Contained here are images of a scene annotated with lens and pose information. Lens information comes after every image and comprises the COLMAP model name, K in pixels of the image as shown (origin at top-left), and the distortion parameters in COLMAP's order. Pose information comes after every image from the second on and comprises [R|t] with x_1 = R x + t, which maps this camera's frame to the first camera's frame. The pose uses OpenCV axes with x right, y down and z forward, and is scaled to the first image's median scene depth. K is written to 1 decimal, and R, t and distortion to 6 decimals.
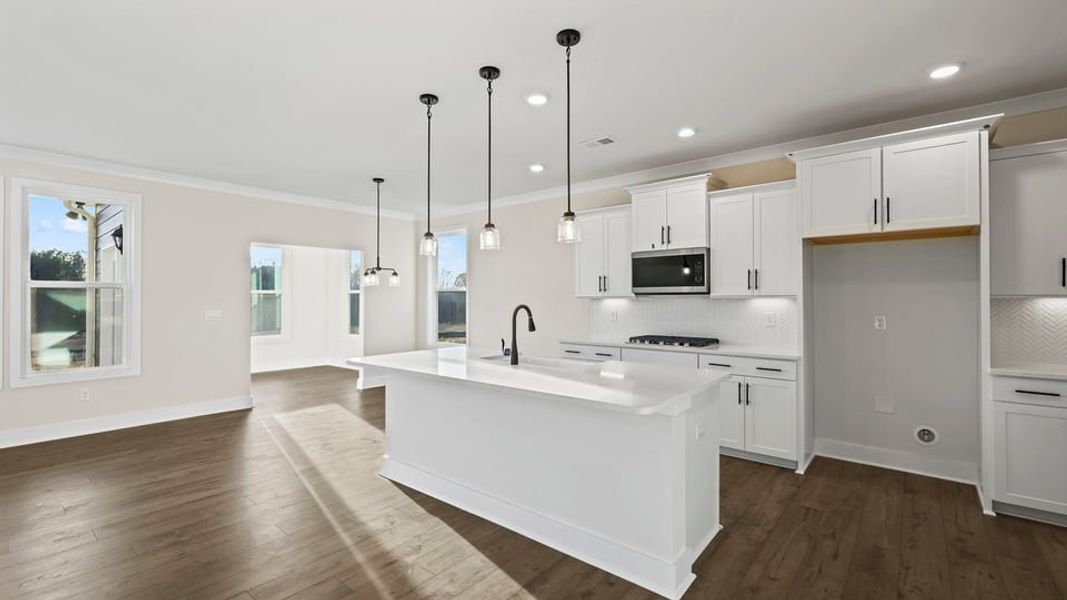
lens RADIAL K [[456.6, 0, 532.1], [0, 456.6, 294.0], [0, 0, 1]] dist [0.000836, 0.000037]
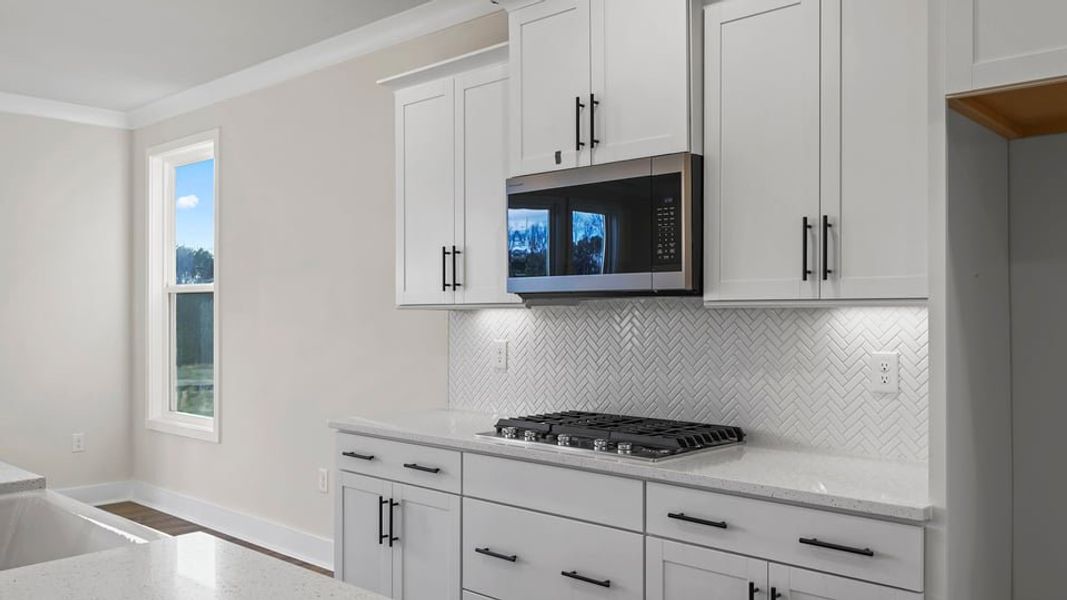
lens RADIAL K [[873.4, 0, 532.5], [0, 873.4, 307.2], [0, 0, 1]] dist [0.002213, 0.002322]
pose [[0.998206, -0.003098, -0.059792, 0.300630], [0.003666, 0.999949, 0.009399, 0.002425], [0.059760, -0.009601, 0.998167, 0.356650]]
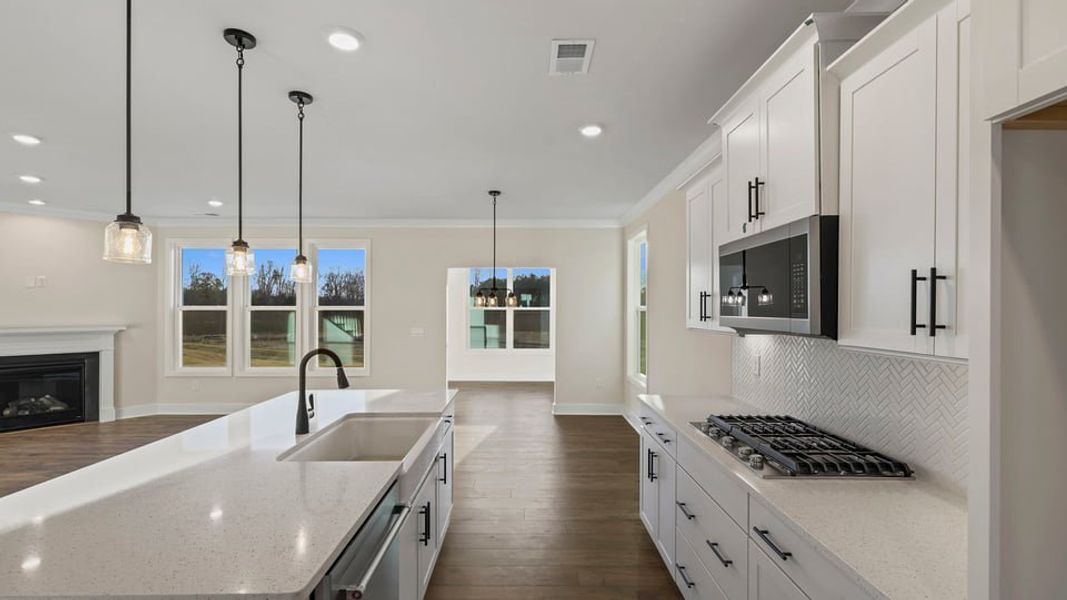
lens RADIAL K [[459.0, 0, 530.5], [0, 459.0, 307.4], [0, 0, 1]] dist [0.001139, 0.000195]
pose [[0.645084, 0.000057, -0.764111, 0.508232], [0.005956, 0.999969, 0.005102, -0.029247], [0.764088, -0.007842, 0.645064, 0.561557]]
